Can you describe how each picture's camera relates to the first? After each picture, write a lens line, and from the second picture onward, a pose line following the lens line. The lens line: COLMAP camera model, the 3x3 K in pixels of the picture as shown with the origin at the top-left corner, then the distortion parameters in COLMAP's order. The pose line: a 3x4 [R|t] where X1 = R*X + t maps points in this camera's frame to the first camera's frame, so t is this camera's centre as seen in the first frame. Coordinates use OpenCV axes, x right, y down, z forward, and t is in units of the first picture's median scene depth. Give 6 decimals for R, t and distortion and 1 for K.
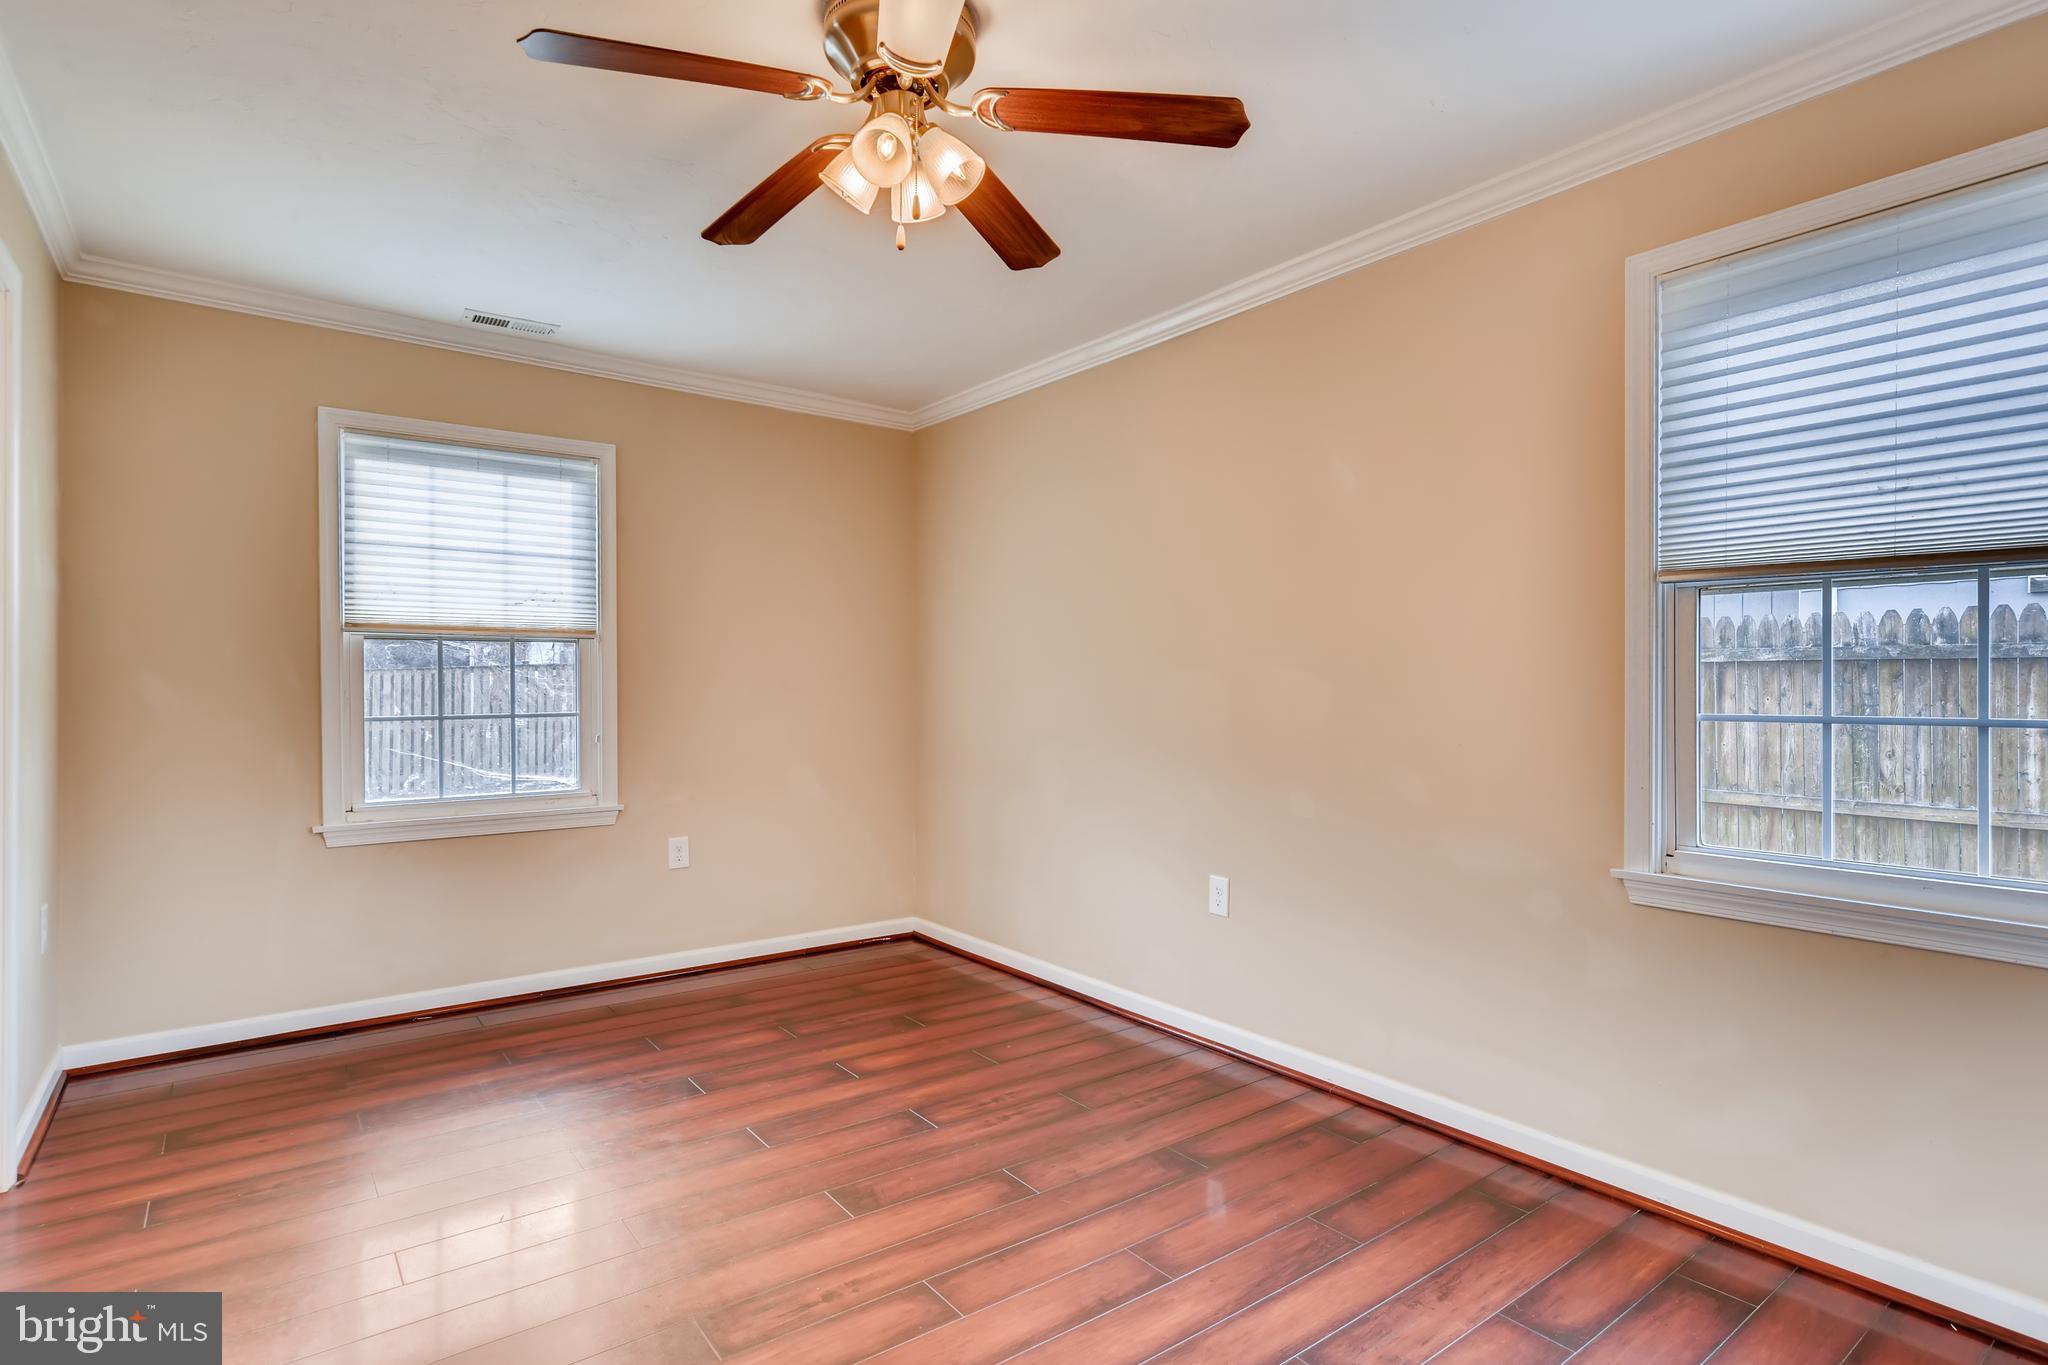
lens RADIAL K [[1037.1, 0, 1021.8], [0, 1037.1, 693.8], [0, 0, 1]] dist [0.002648, 0.001361]
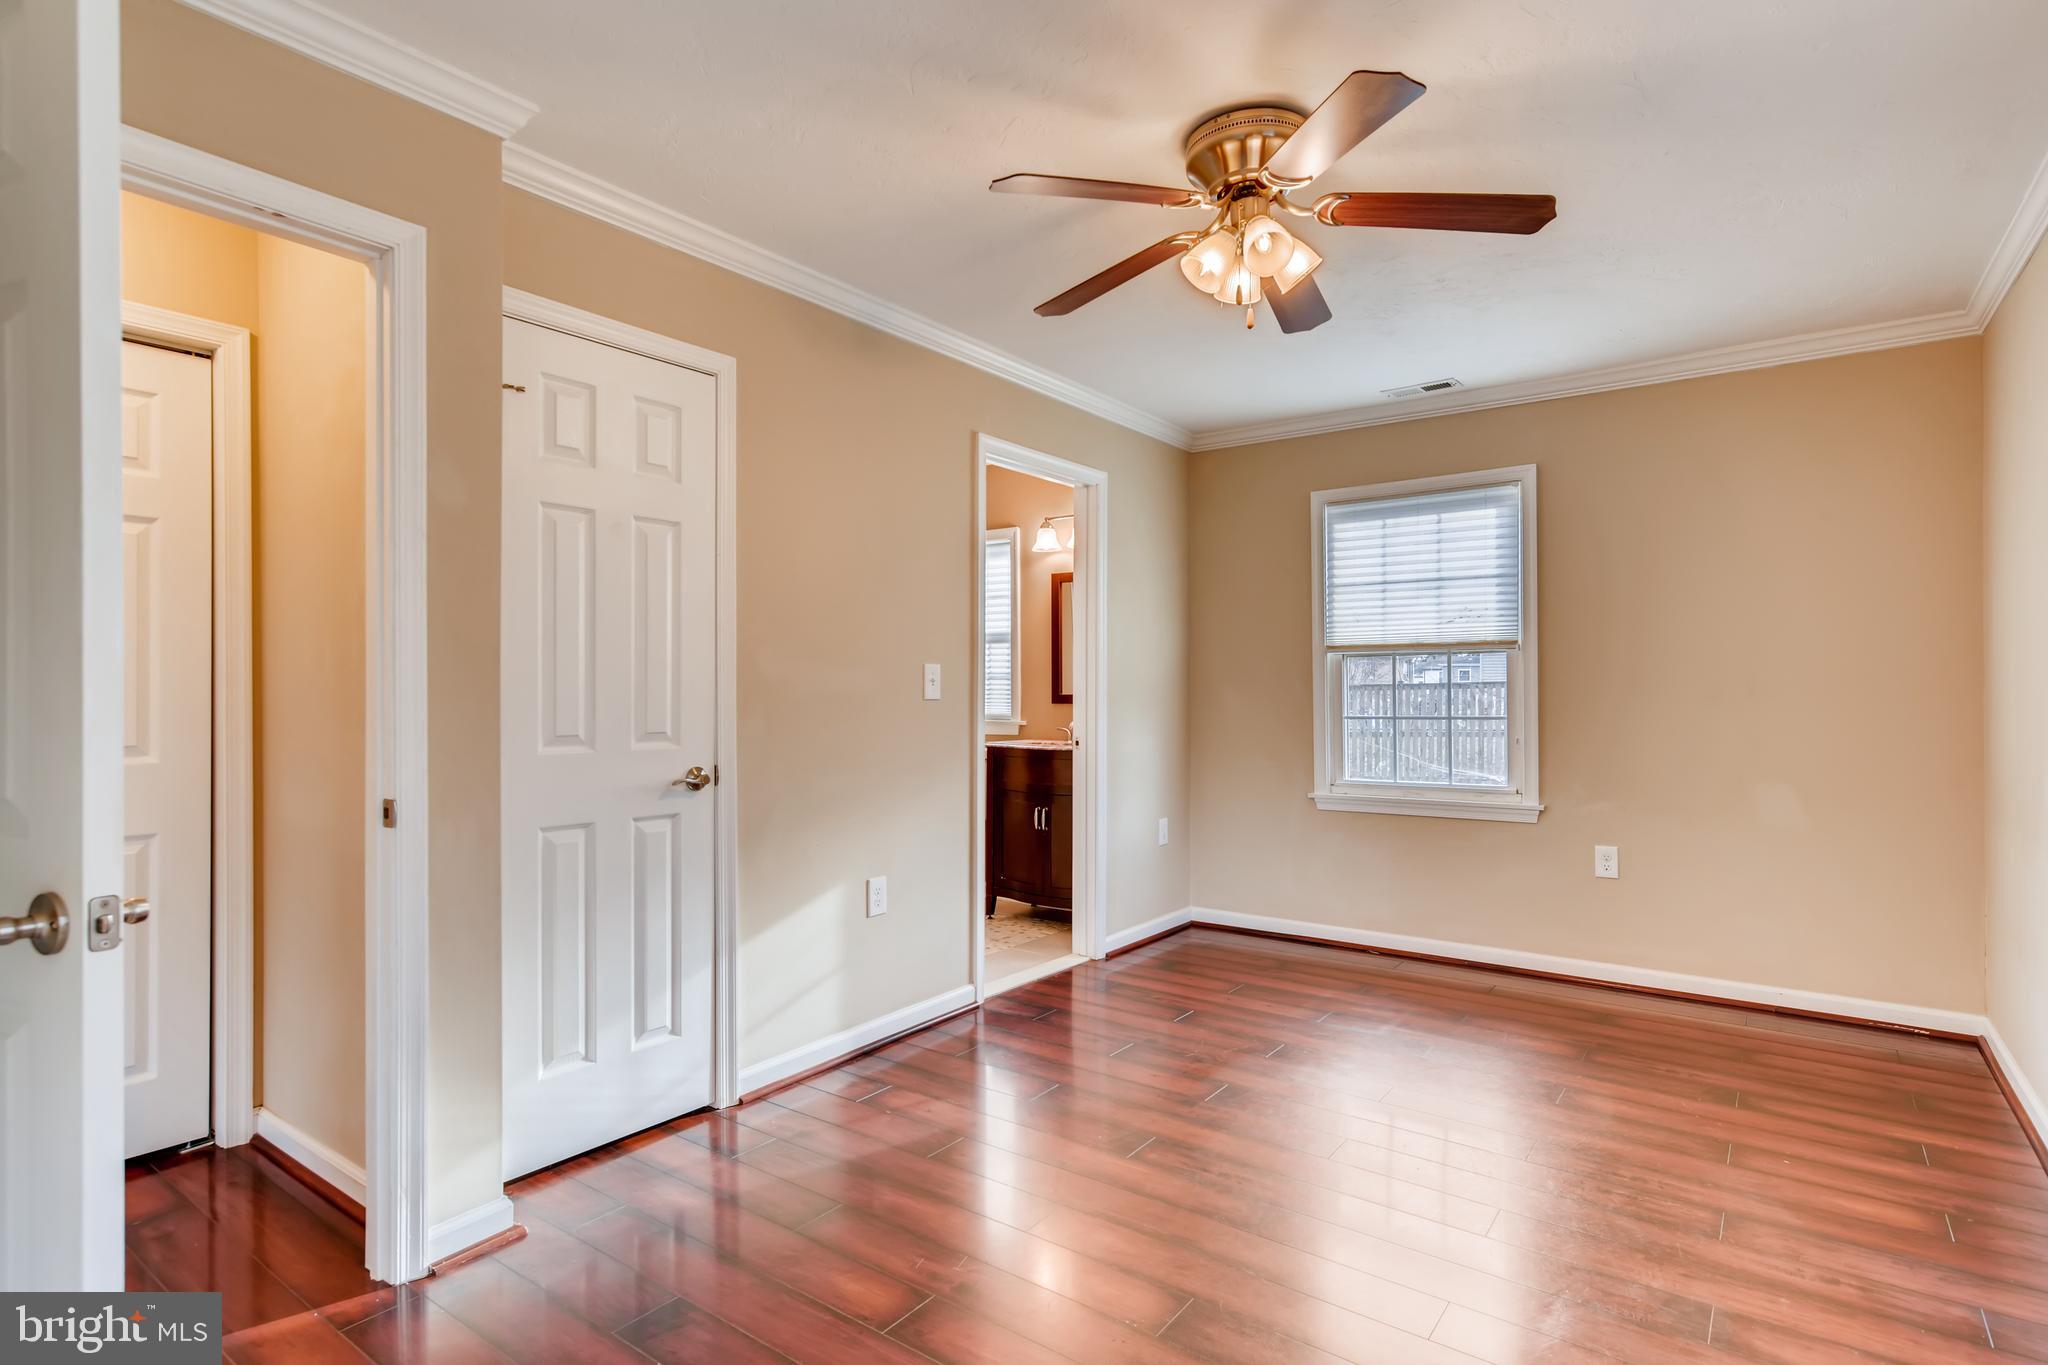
lens RADIAL K [[1026.5, 0, 1021.1], [0, 1026.5, 706.1], [0, 0, 1]] dist [0.002555, 0.000811]
pose [[0.288100, 0.011895, -0.957527, 0.510390], [-0.006102, 0.999925, 0.010585, -0.001444], [0.957581, 0.002793, 0.288151, 0.220659]]
